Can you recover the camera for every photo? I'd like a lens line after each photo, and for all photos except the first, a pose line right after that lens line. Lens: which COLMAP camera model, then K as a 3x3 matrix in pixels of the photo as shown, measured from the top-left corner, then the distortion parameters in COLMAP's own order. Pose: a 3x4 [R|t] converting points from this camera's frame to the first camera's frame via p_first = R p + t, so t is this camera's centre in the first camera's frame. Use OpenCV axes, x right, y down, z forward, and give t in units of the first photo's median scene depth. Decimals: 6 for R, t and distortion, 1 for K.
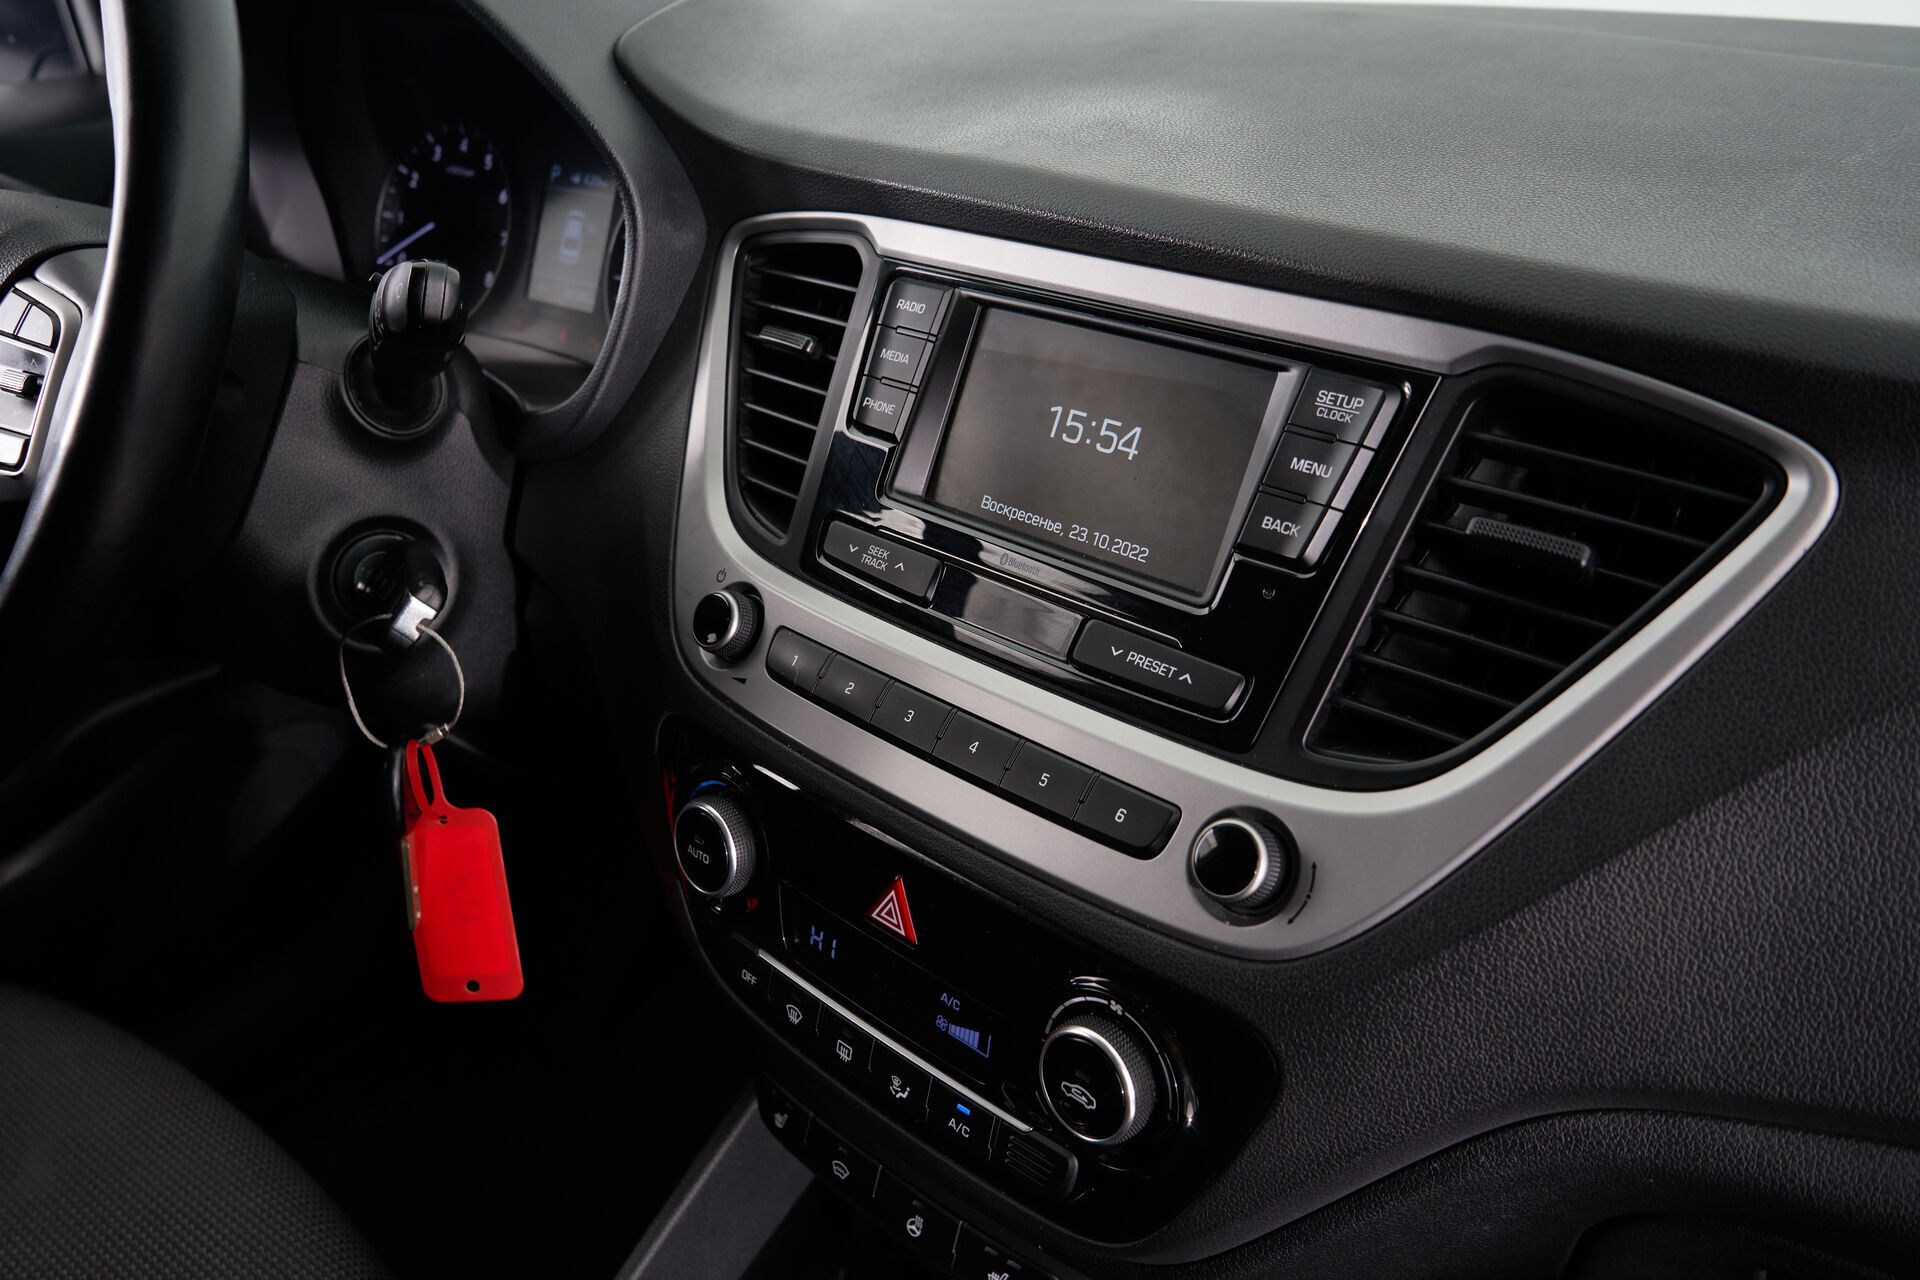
lens RADIAL K [[1586.8, 0, 950.7], [0, 1586.8, 637.2], [0, 0, 1]] dist [0.008356, 0.001930]
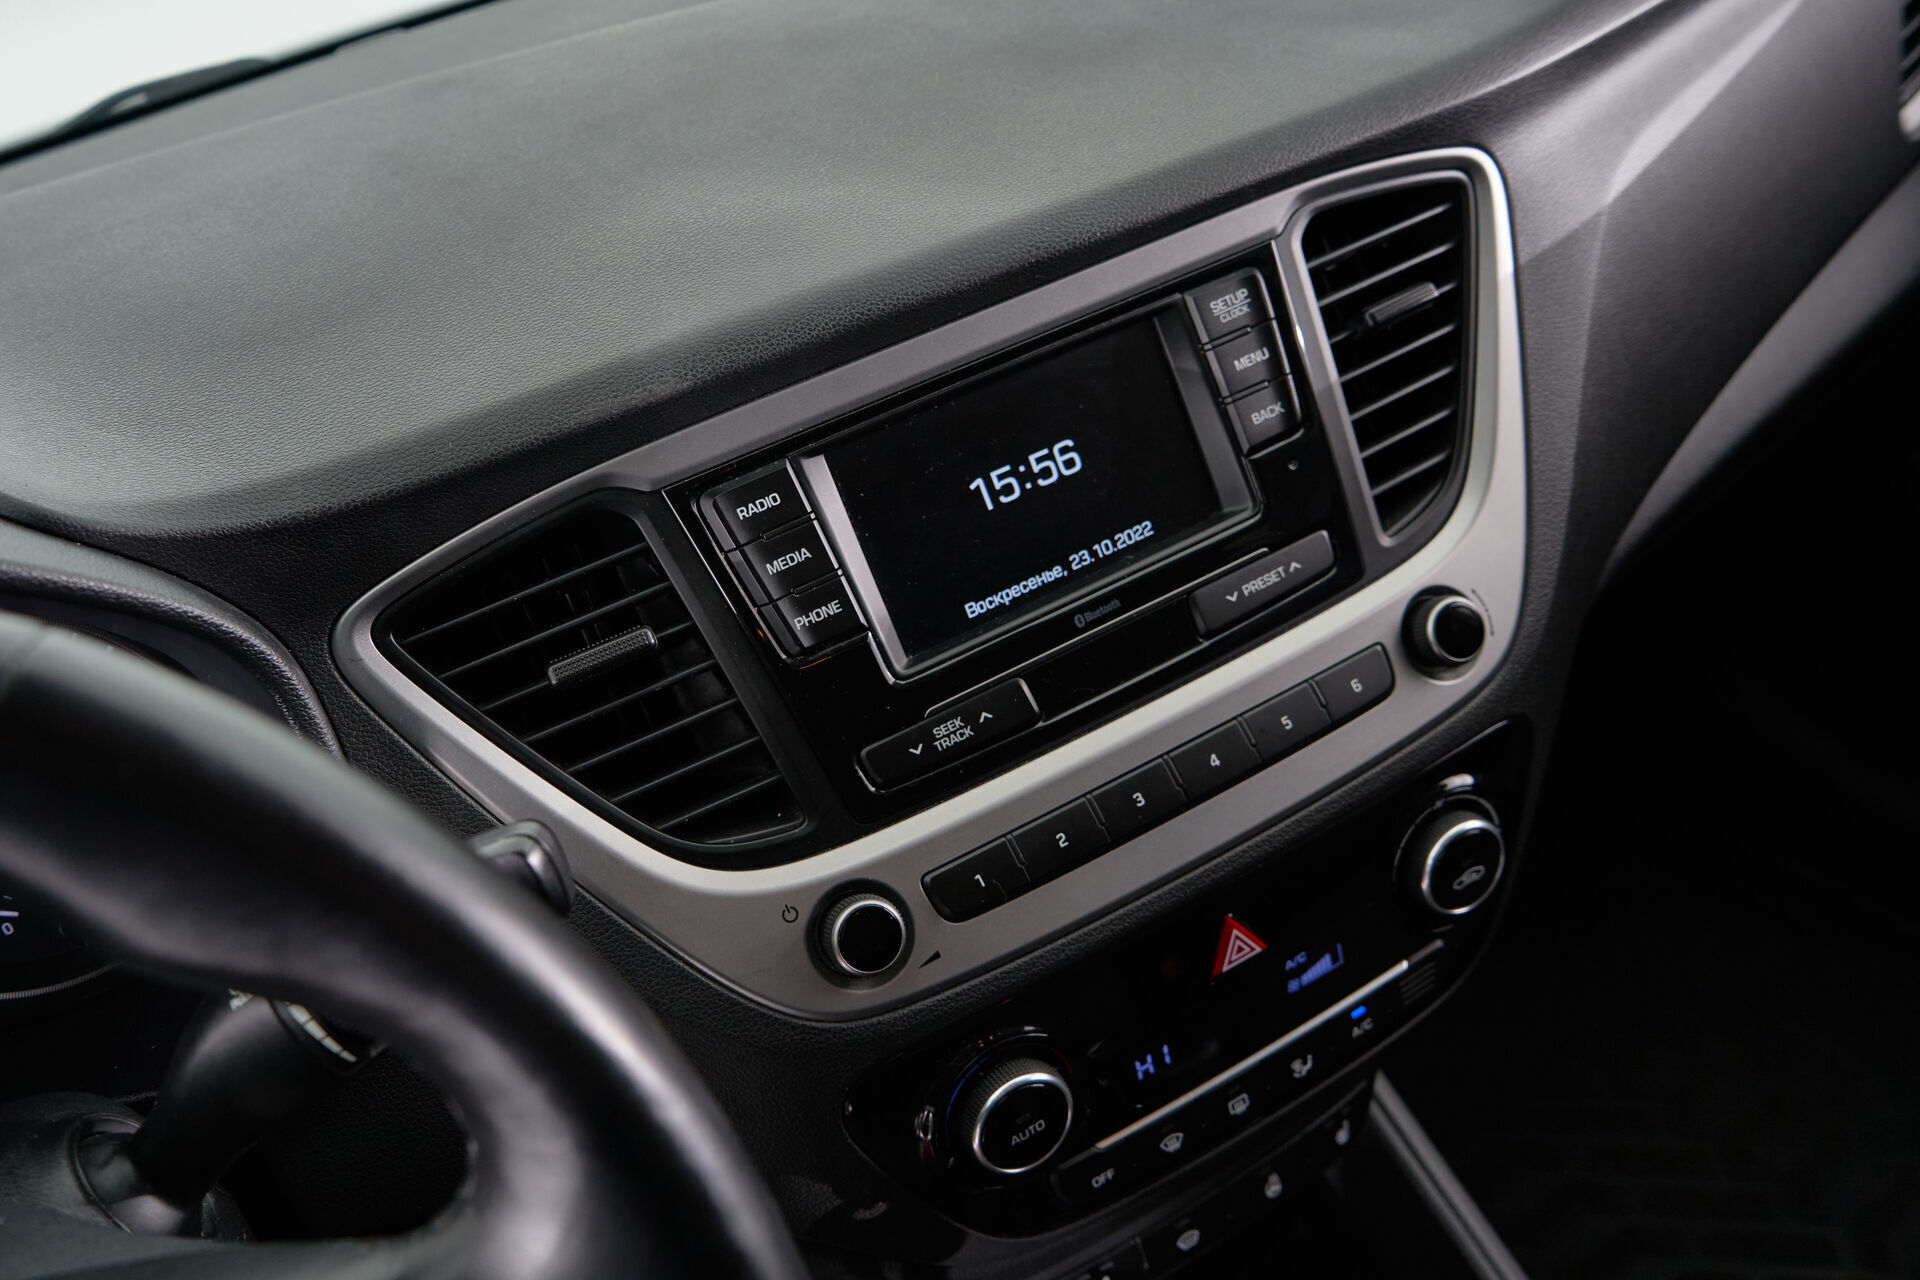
lens RADIAL K [[1586.8, 0, 950.7], [0, 1586.8, 637.2], [0, 0, 1]] dist [0.008356, 0.001930]
pose [[0.297013, -0.590974, 0.750022, -0.743895], [0.568851, 0.740382, 0.358110, -0.445508], [-0.766937, 0.320287, 0.556079, 0.525460]]
